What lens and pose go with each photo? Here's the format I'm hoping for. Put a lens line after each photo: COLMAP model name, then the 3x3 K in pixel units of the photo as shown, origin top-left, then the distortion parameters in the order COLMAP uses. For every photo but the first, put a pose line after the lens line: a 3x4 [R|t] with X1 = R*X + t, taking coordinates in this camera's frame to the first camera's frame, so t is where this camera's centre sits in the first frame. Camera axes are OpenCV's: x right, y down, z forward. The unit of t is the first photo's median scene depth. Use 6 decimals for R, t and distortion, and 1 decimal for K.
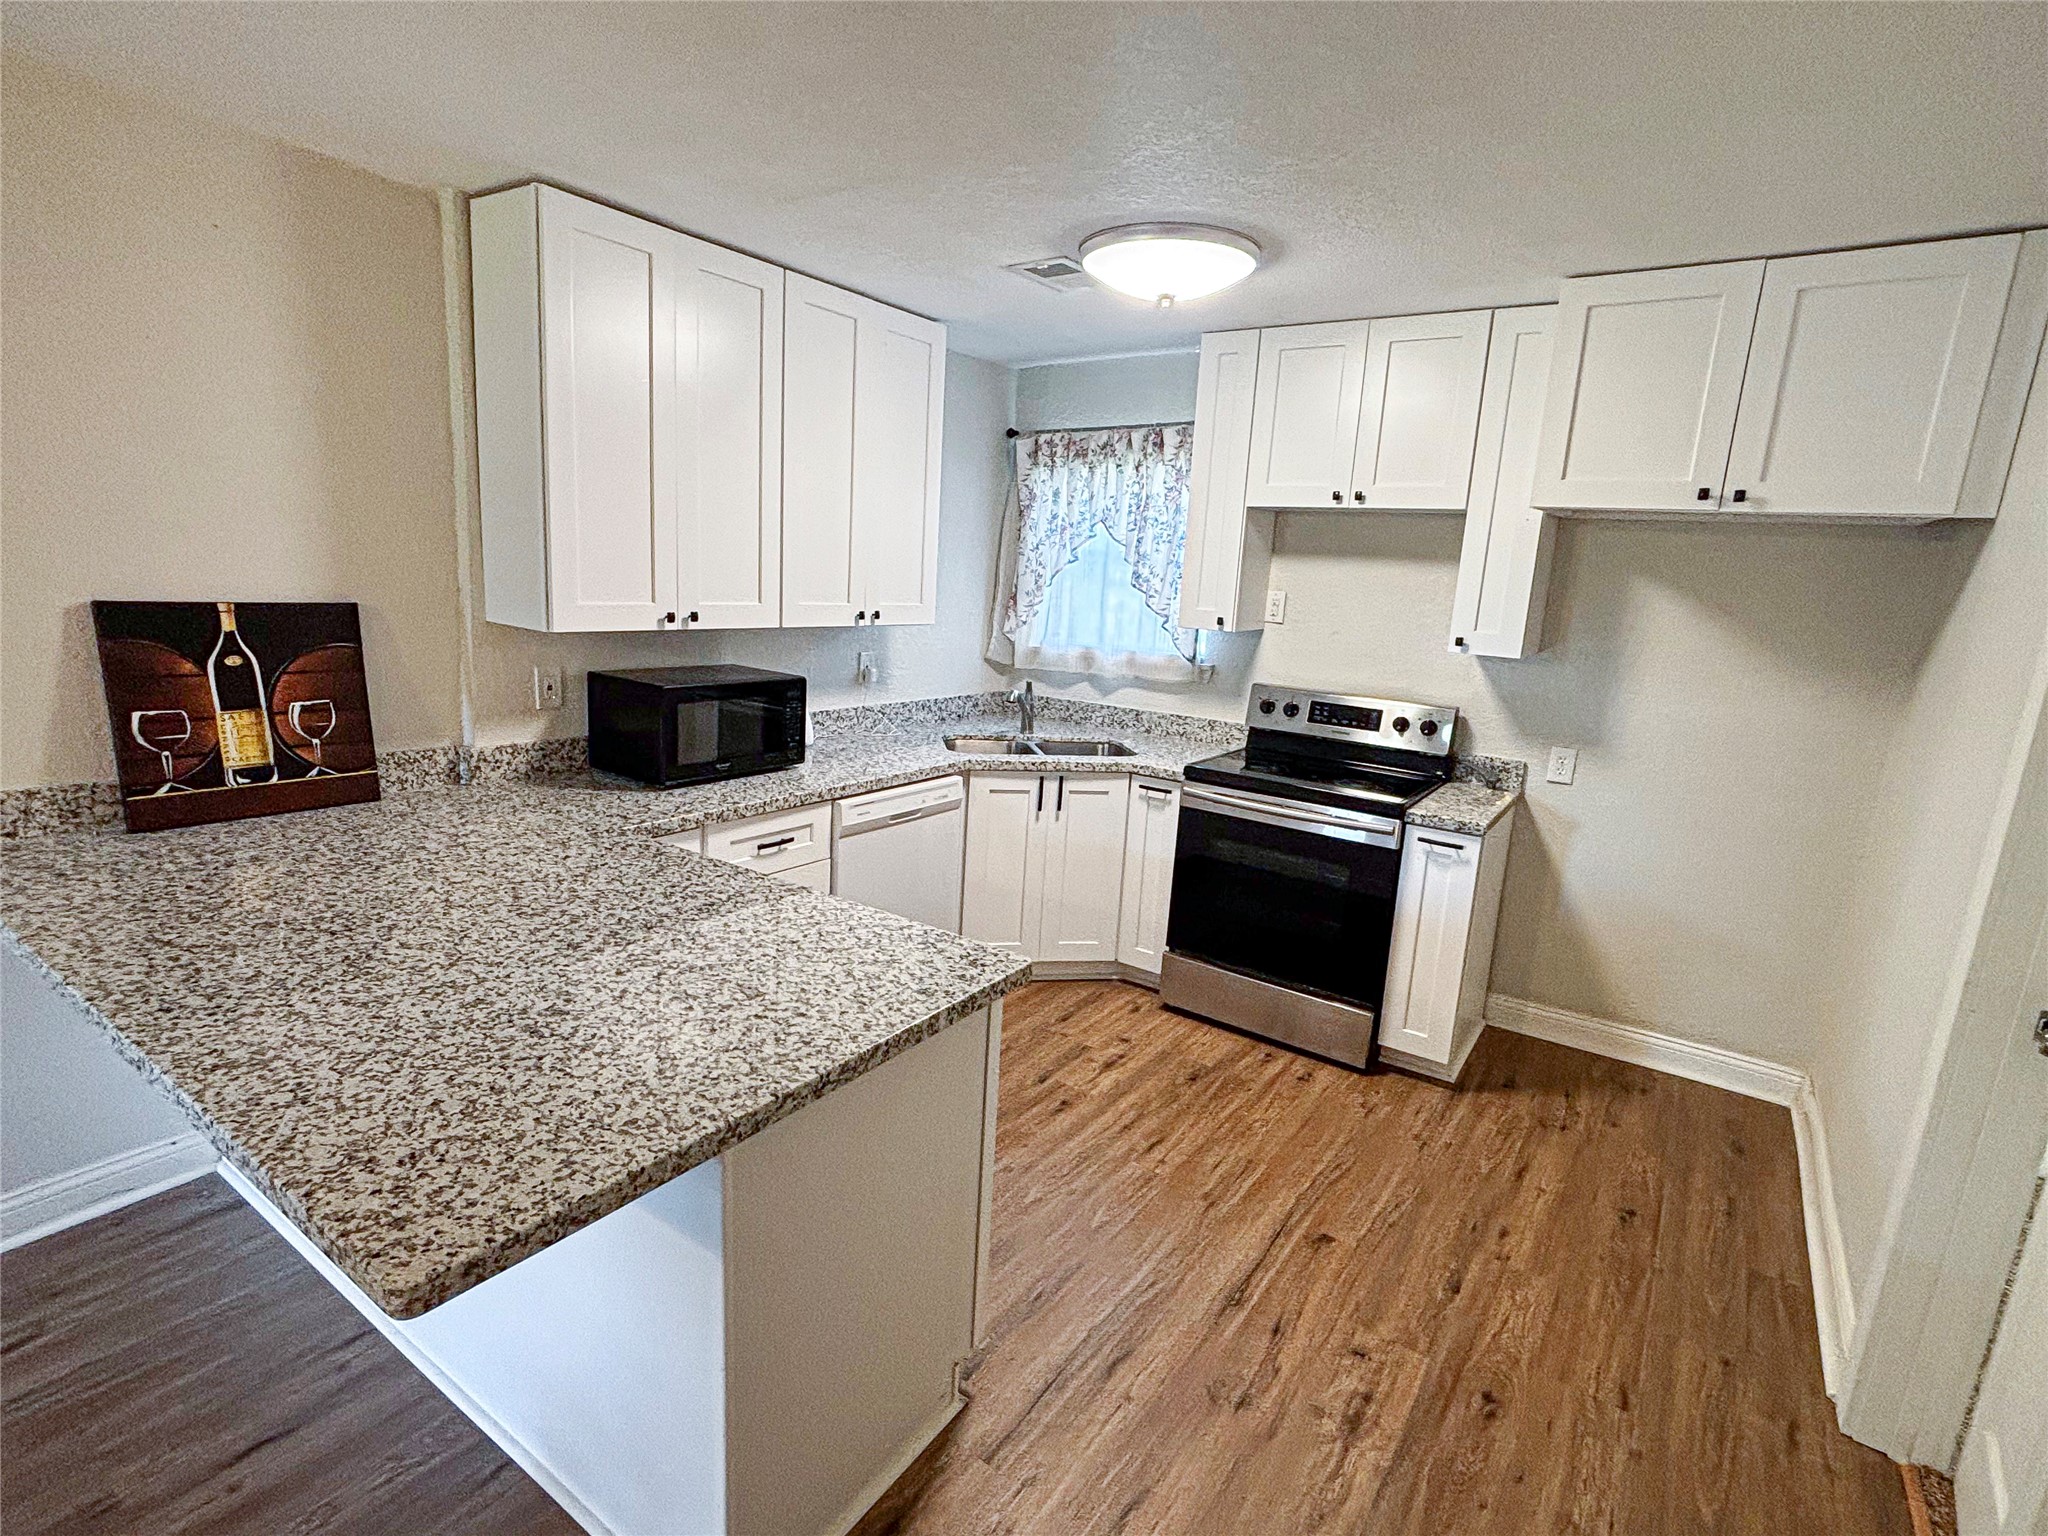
lens RADIAL K [[996.2, 0, 1024.0], [0, 996.2, 768.0], [0, 0, 1]] dist [0.043738, -0.038365]
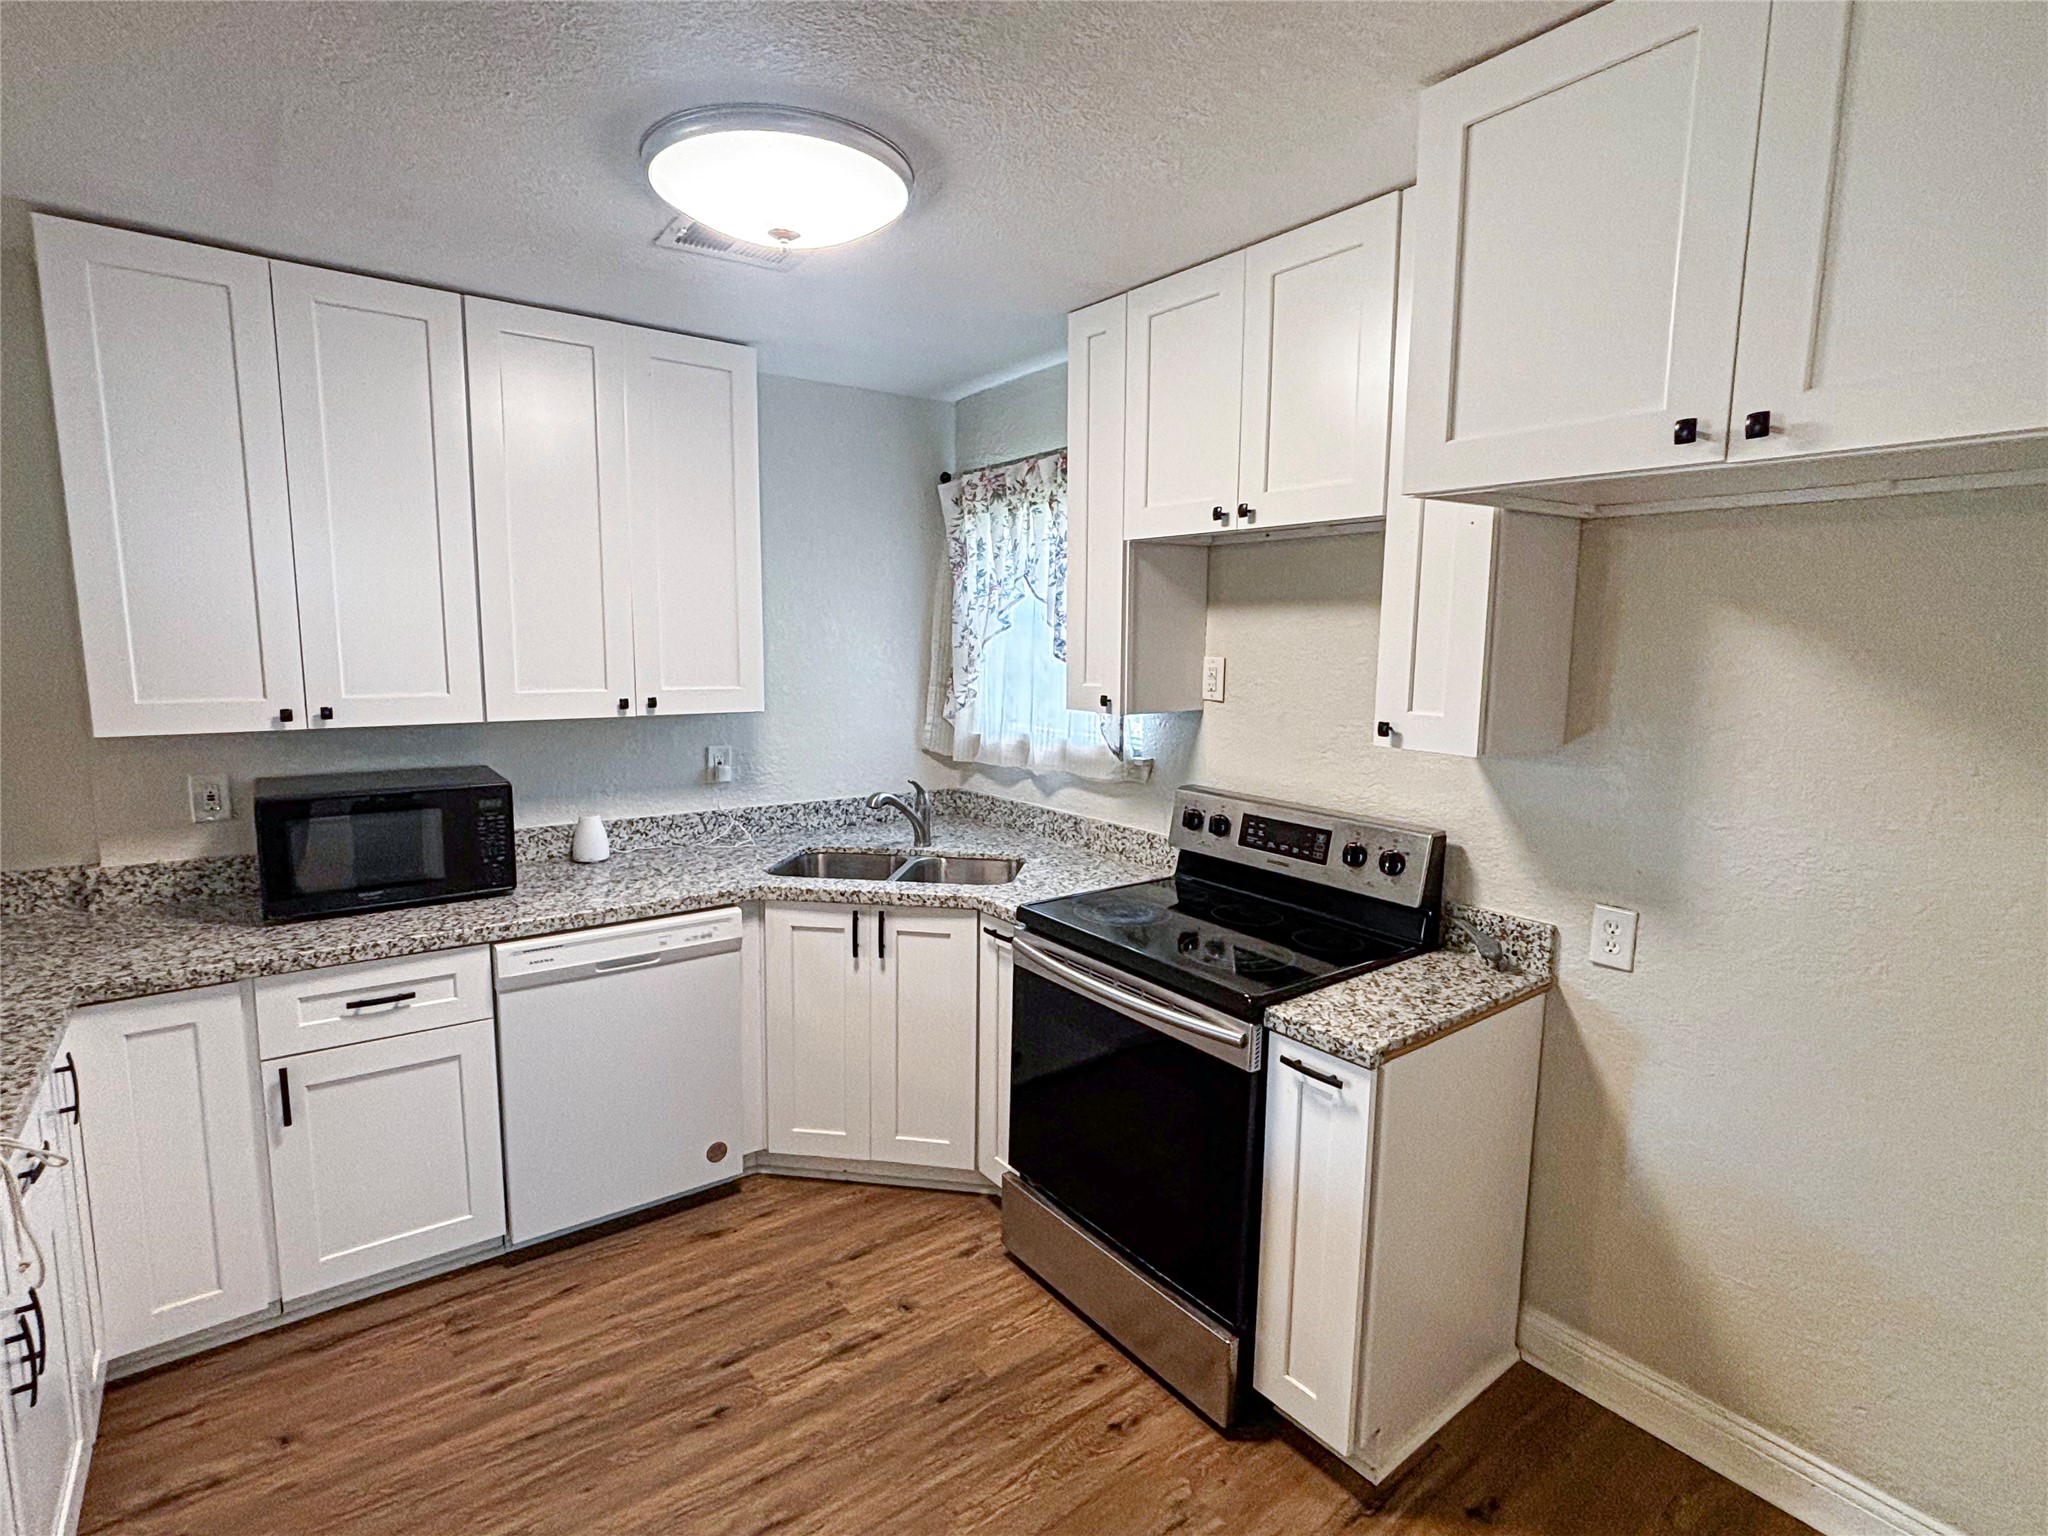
lens RADIAL K [[996.2, 0, 1024.0], [0, 996.2, 768.0], [0, 0, 1]] dist [0.043738, -0.038365]
pose [[0.948977, -0.000358, -0.315344, 0.402184], [-0.023412, 0.997160, -0.071587, -0.051368], [0.314474, 0.075317, 0.946274, 0.341136]]
